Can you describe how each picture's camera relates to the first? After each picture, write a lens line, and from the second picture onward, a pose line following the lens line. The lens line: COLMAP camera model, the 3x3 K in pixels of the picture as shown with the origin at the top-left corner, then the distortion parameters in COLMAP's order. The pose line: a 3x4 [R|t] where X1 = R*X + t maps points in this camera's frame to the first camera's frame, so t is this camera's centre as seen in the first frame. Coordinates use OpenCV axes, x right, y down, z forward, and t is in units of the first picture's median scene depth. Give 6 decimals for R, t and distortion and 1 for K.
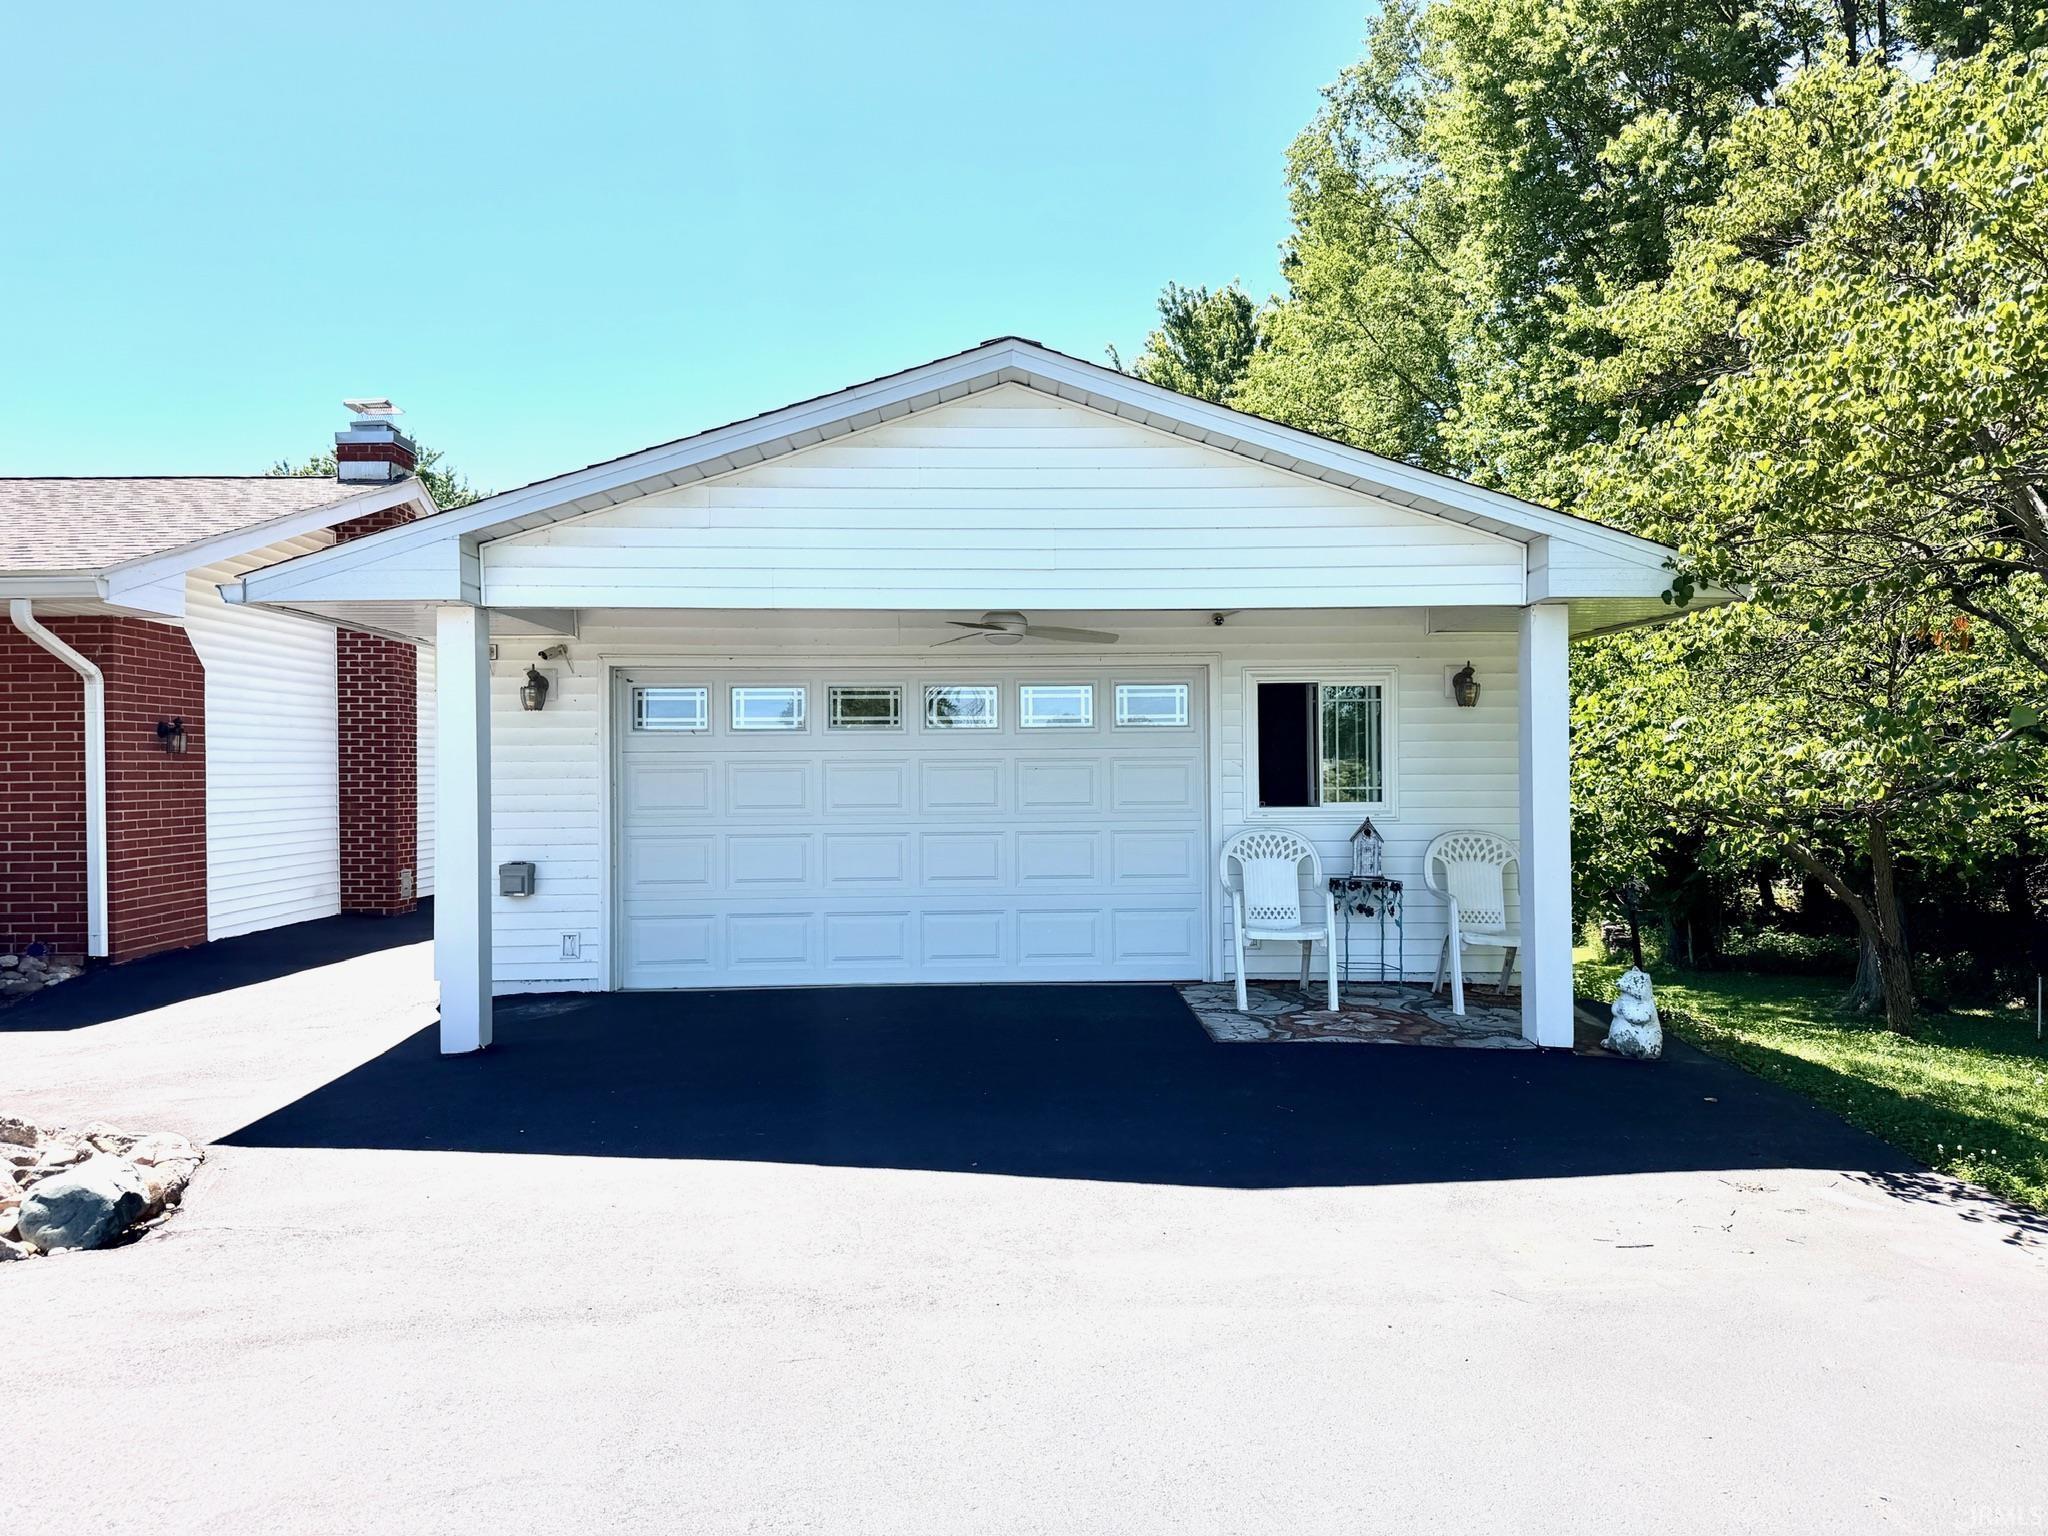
lens RADIAL K [[1419.1, 0, 1026.3], [0, 1419.1, 776.3], [0, 0, 1]] dist [0.024342, -0.046043]
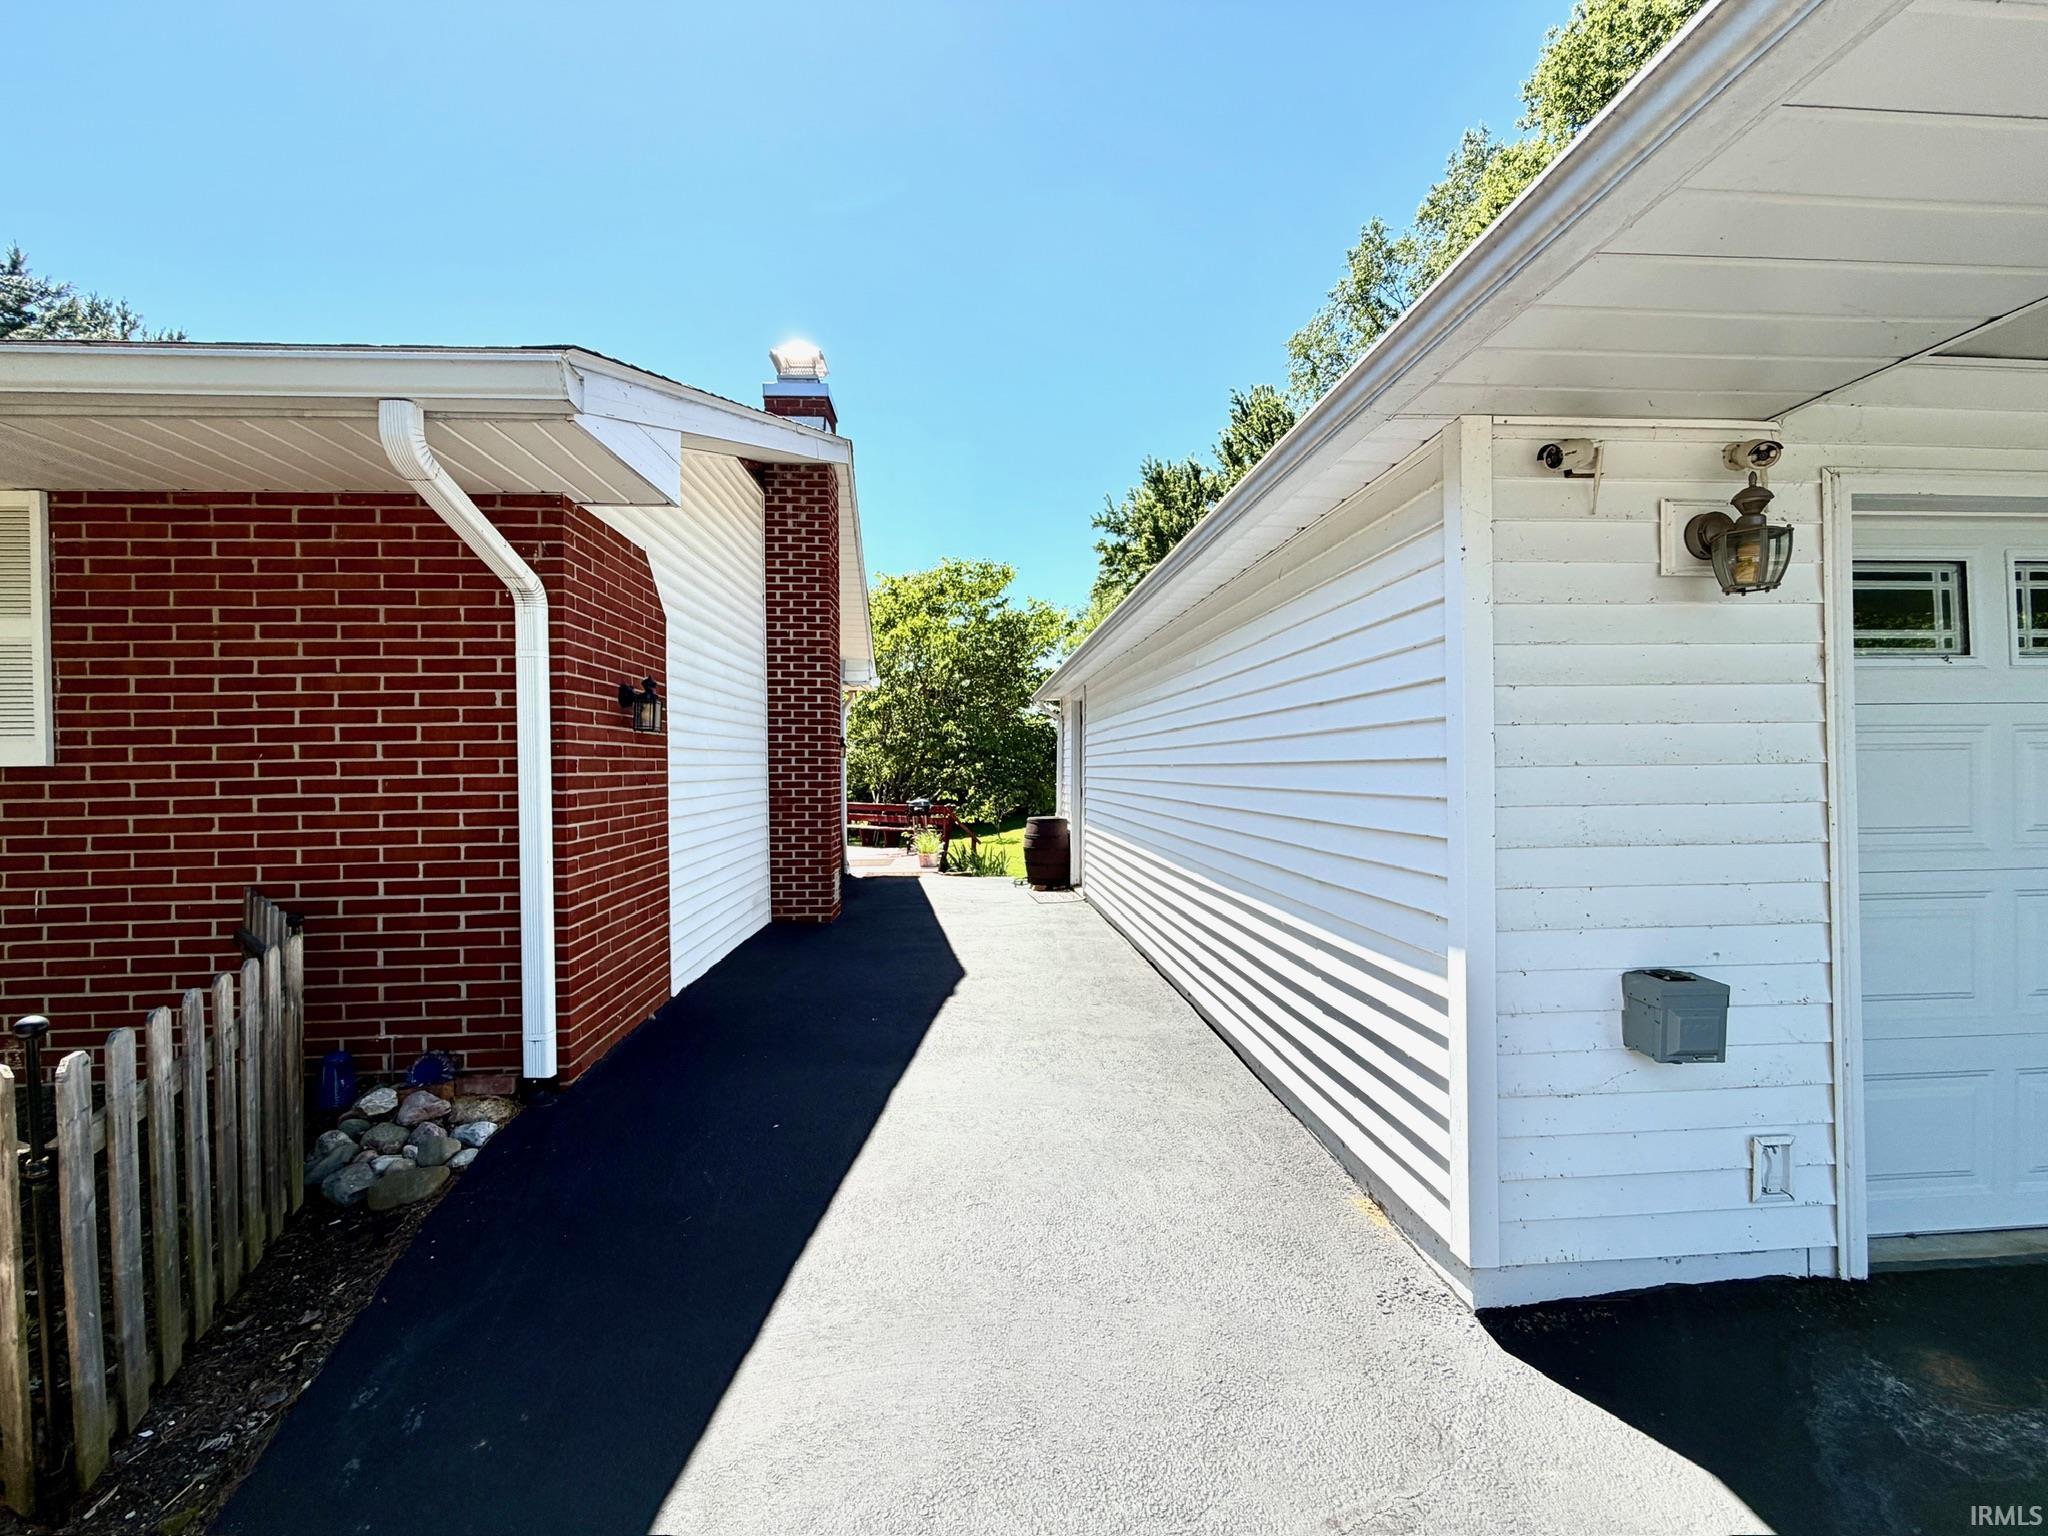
lens RADIAL K [[819.1, 0, 1024.0], [0, 819.1, 768.0], [0, 0, 1]] dist [-0.000334, 0.000279]
pose [[0.999360, -0.003486, 0.035598, -0.463624], [0.003519, 0.999993, -0.000846, 0.001565], [-0.035595, 0.000971, 0.999366, 0.653147]]
